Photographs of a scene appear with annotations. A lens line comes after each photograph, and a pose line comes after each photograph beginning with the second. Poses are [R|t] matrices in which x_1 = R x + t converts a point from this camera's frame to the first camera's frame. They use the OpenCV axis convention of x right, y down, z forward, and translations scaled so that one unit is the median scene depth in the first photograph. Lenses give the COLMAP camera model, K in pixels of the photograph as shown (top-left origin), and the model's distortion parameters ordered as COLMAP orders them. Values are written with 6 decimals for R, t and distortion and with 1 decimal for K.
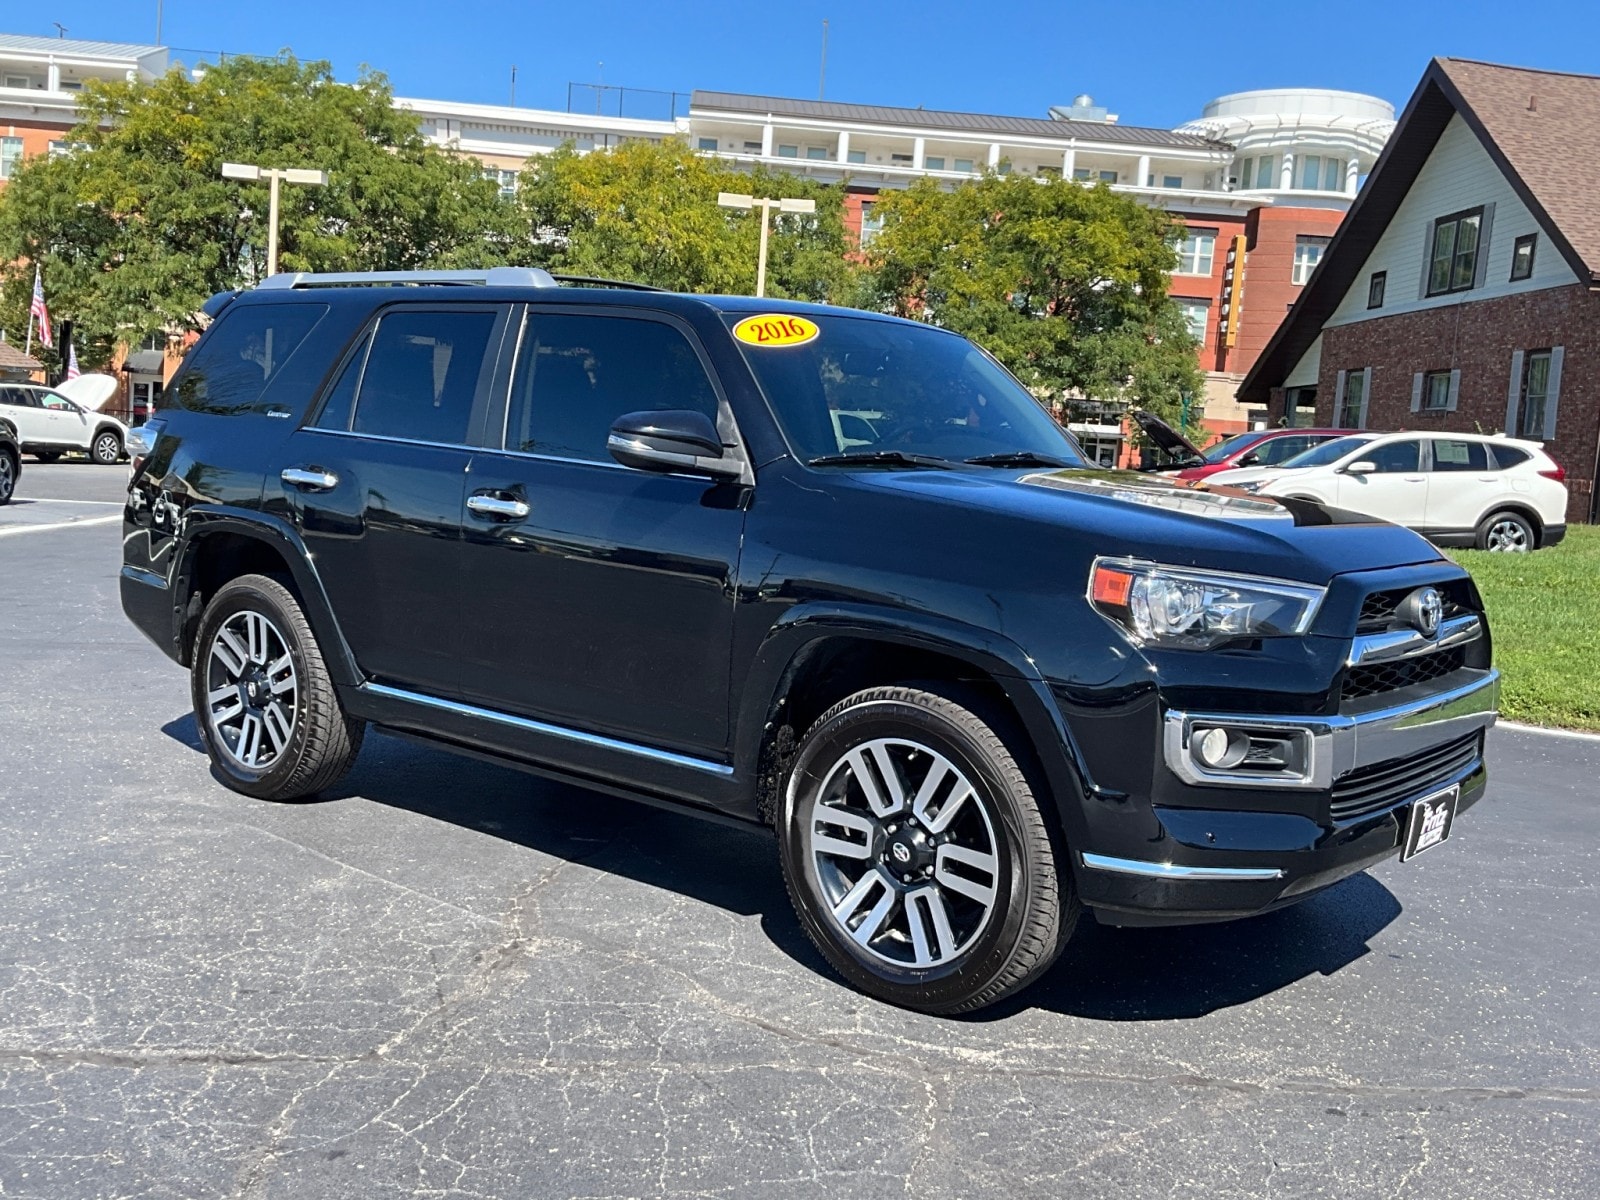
lens RADIAL K [[1637.8, 0, 800.0], [0, 1637.8, 600.0], [0, 0, 1]] dist [0.110057, -0.224244]
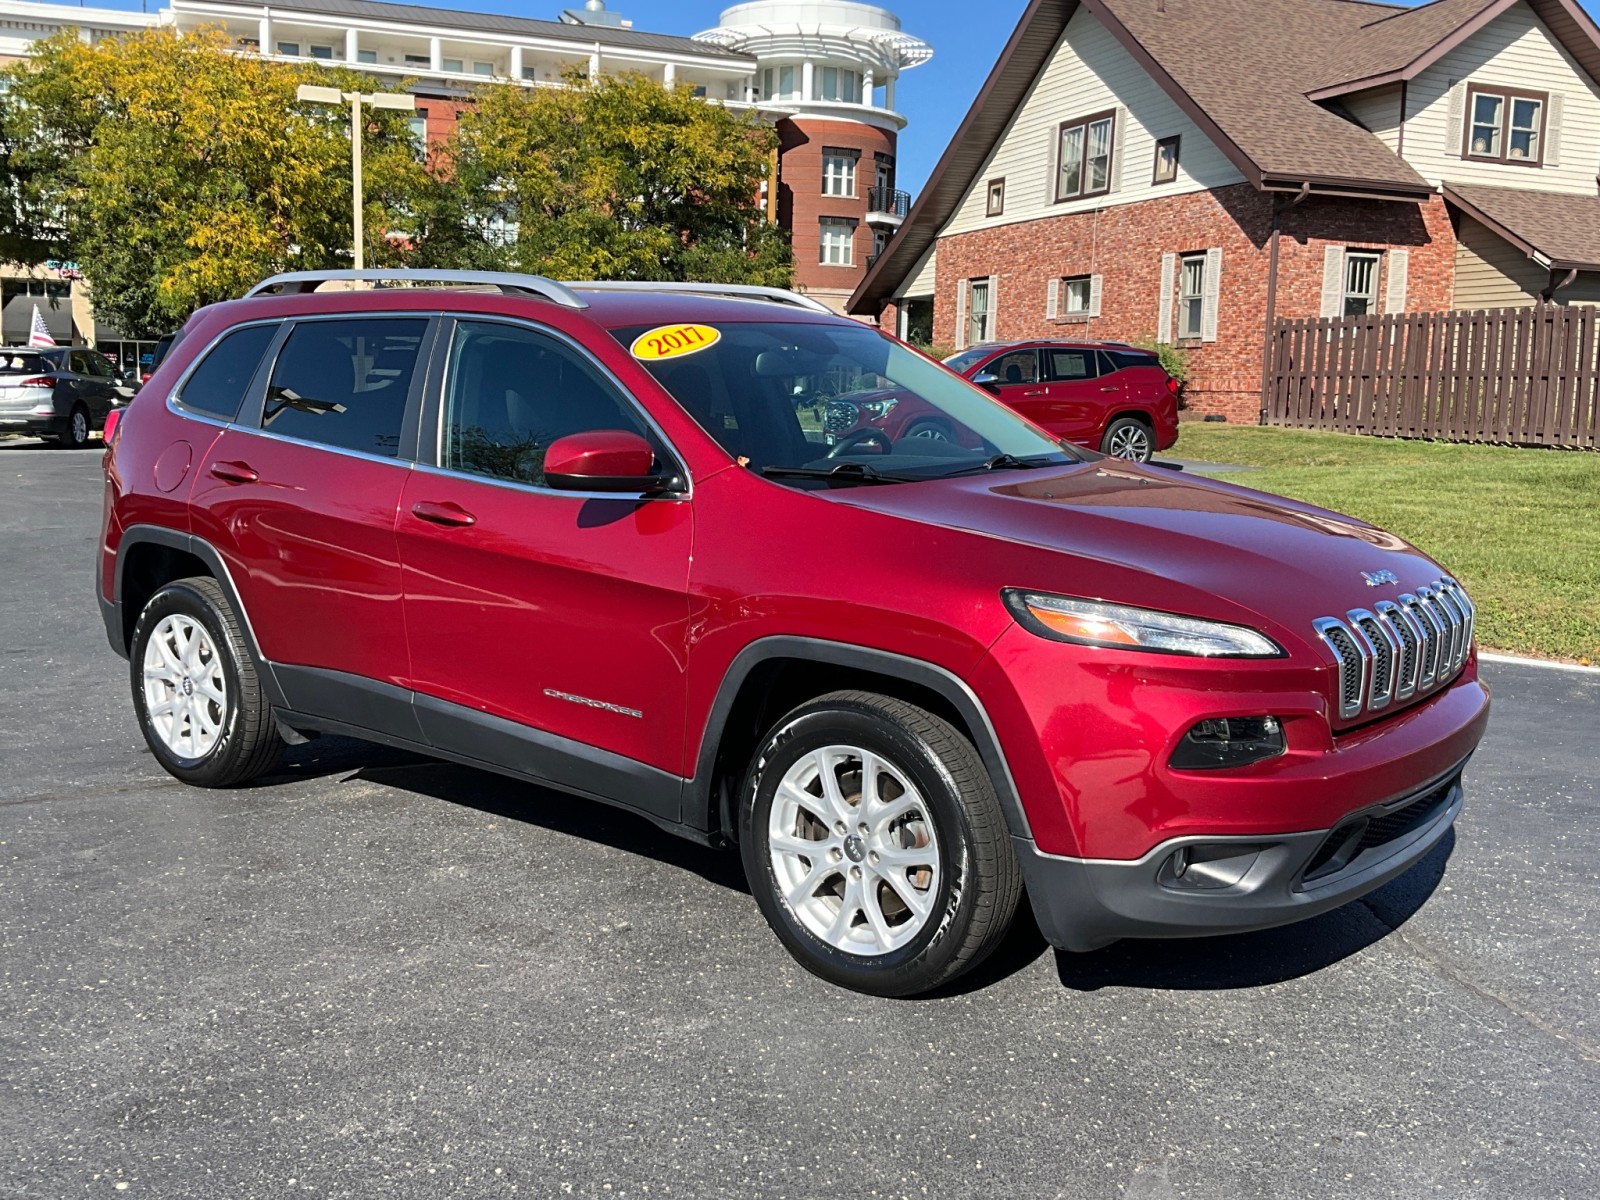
lens RADIAL K [[1590.7, 0, 797.5], [0, 1590.7, 613.5], [0, 0, 1]] dist [0.129897, -0.295300]
pose [[0.947702, -0.088422, 0.306662, -0.075186], [0.069140, 0.994918, 0.073204, -0.013689], [-0.311577, -0.048173, 0.948999, 0.091714]]
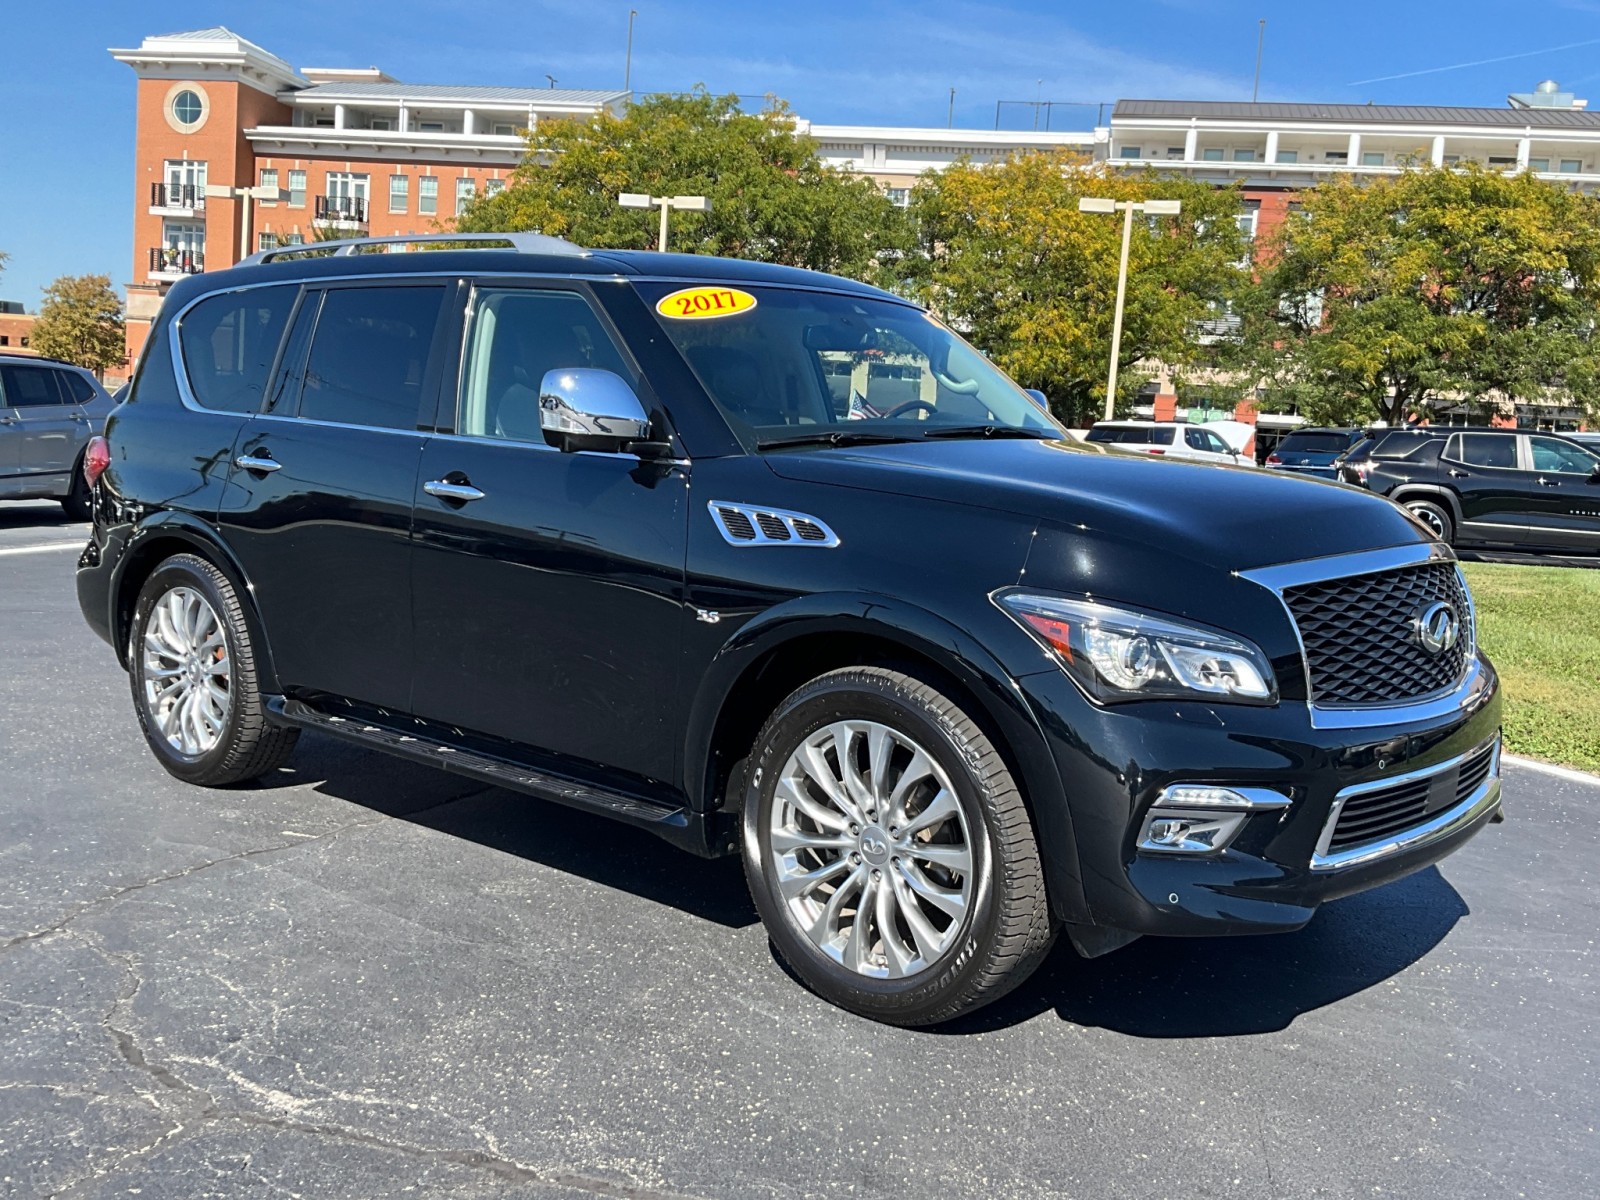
lens RADIAL K [[1584.0, 0, 798.4], [0, 1584.0, 614.3], [0, 0, 1]] dist [0.127741, -0.284645]
pose [[0.959047, 0.031075, -0.281538, 0.059124], [-0.029577, 0.999517, 0.009570, -0.000520], [0.281700, -0.000851, 0.959502, 0.023417]]
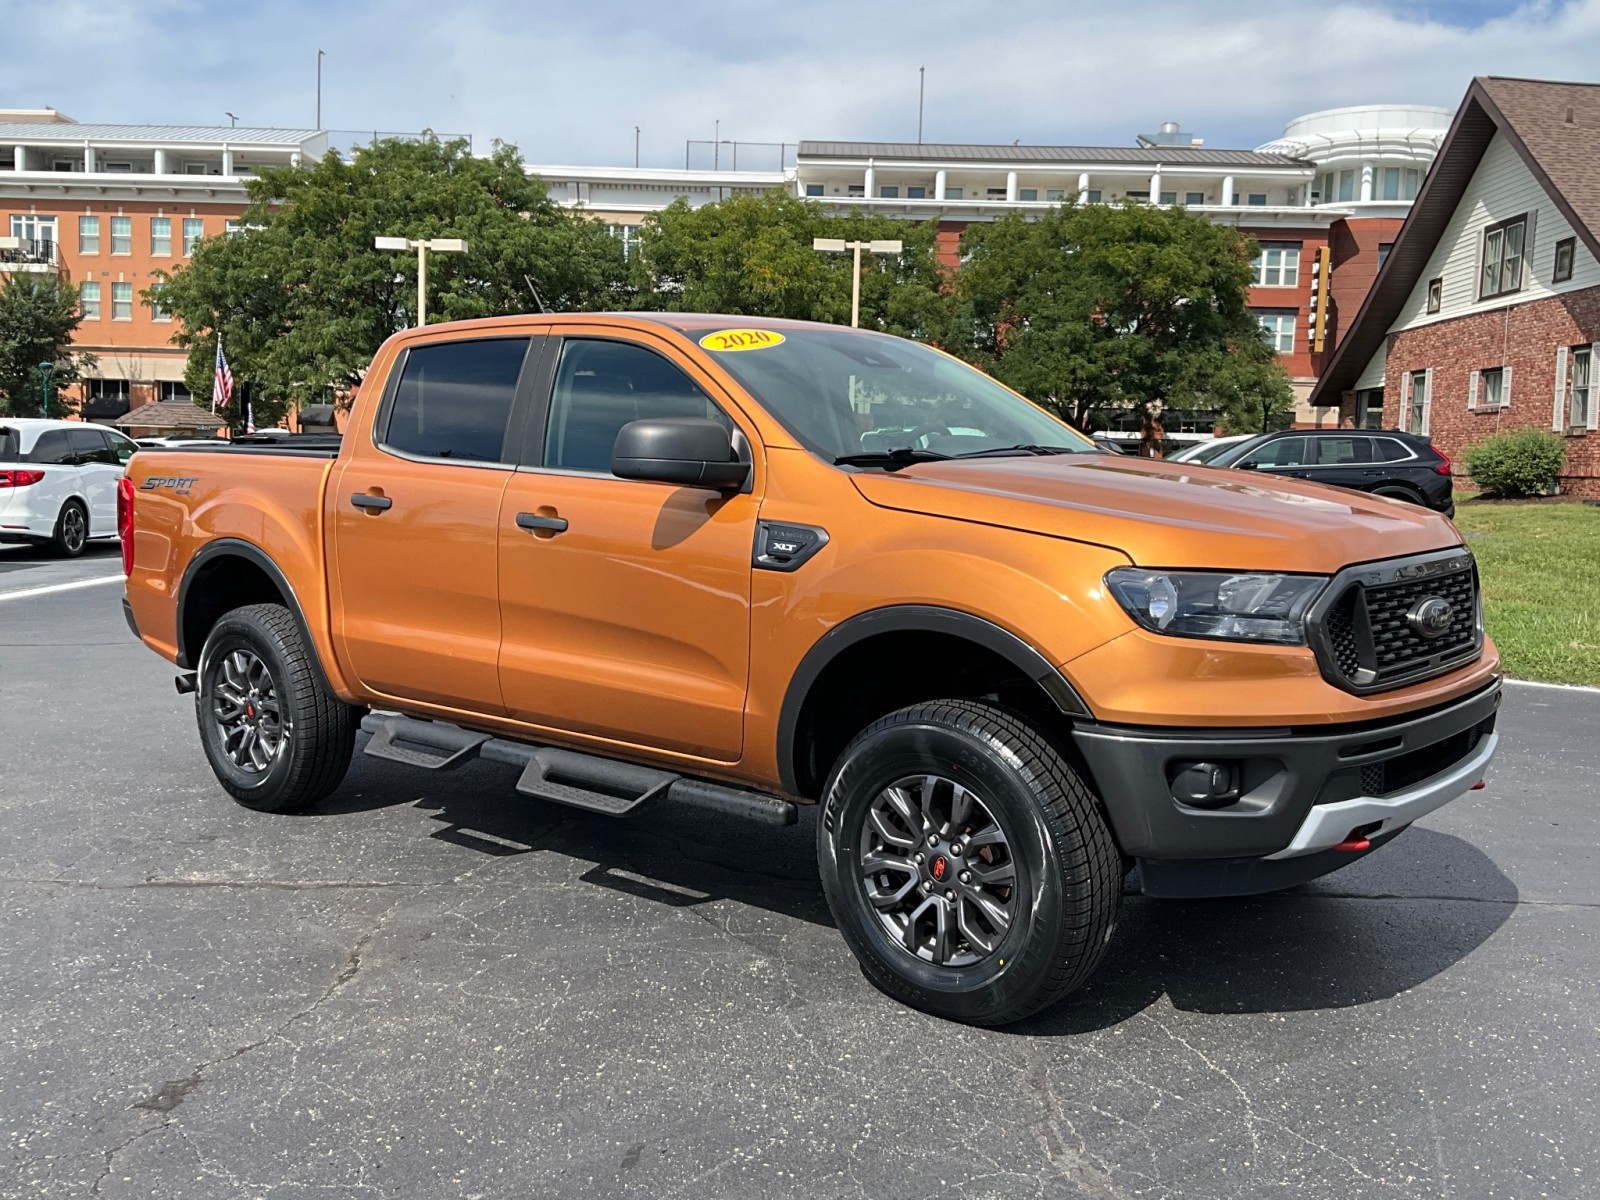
lens RADIAL K [[1554.4, 0, 800.0], [0, 1554.4, 600.0], [0, 0, 1]] dist [0.121199, -0.247706]
pose [[0.996011, -0.034901, -0.082120, 0.016571], [0.034142, 0.999360, -0.010631, 0.004367], [0.082439, 0.007785, 0.996566, -0.035059]]
